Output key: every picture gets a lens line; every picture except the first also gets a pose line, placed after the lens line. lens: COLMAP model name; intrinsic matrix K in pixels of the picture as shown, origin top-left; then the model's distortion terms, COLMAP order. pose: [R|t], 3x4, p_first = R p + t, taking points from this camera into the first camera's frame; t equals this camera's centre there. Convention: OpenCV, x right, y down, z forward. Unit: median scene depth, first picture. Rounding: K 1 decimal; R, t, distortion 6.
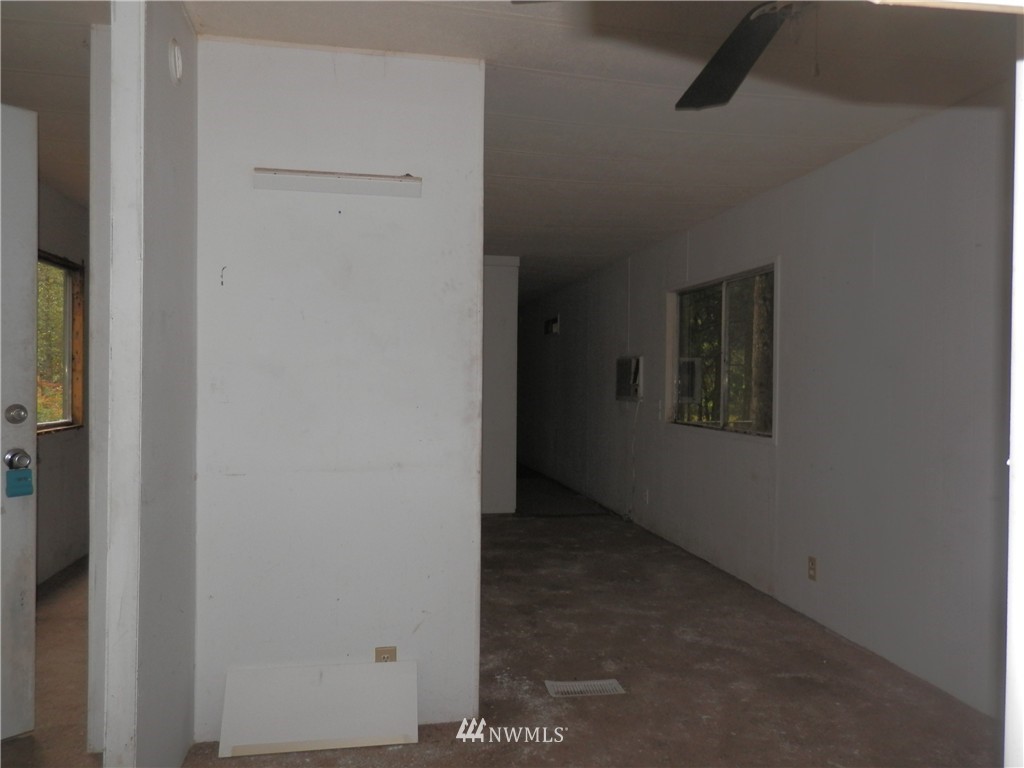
lens RADIAL K [[761.4, 0, 512.0], [0, 761.4, 384.0], [0, 0, 1]] dist [0.001008, 0.000552]
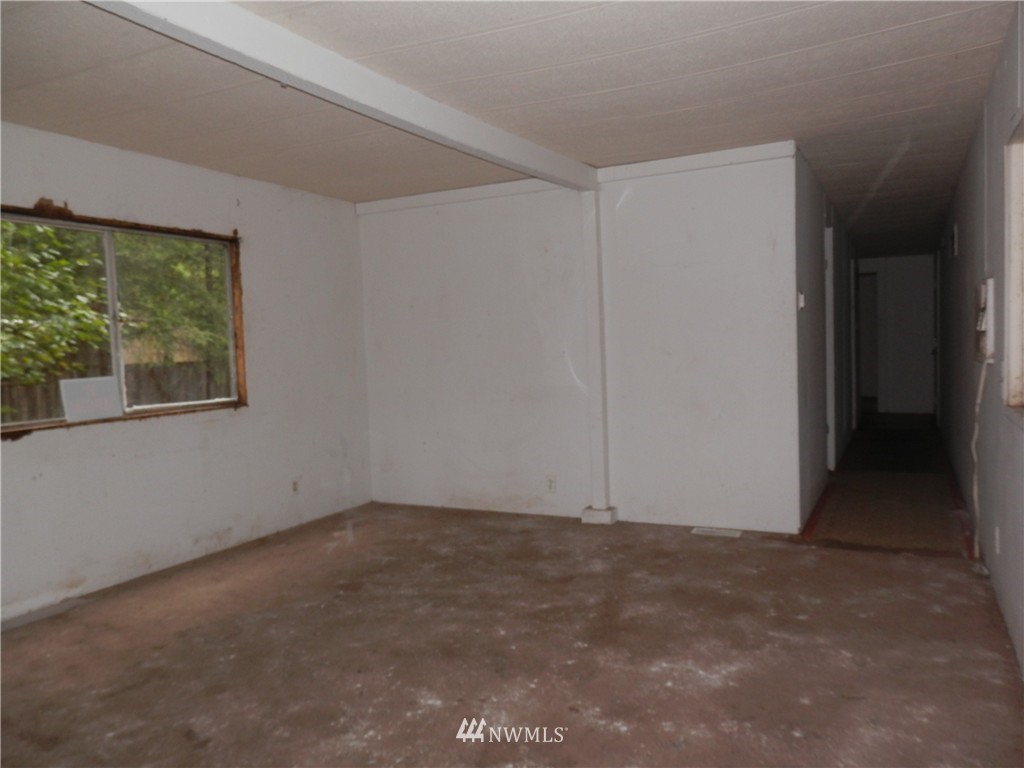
lens RADIAL K [[761.4, 0, 512.0], [0, 761.4, 384.0], [0, 0, 1]] dist [0.001008, 0.000552]
pose [[0.787958, -0.007802, -0.615679, 0.295408], [0.039338, 0.998515, 0.037693, 0.005766], [0.614471, -0.053920, 0.787095, 0.464061]]
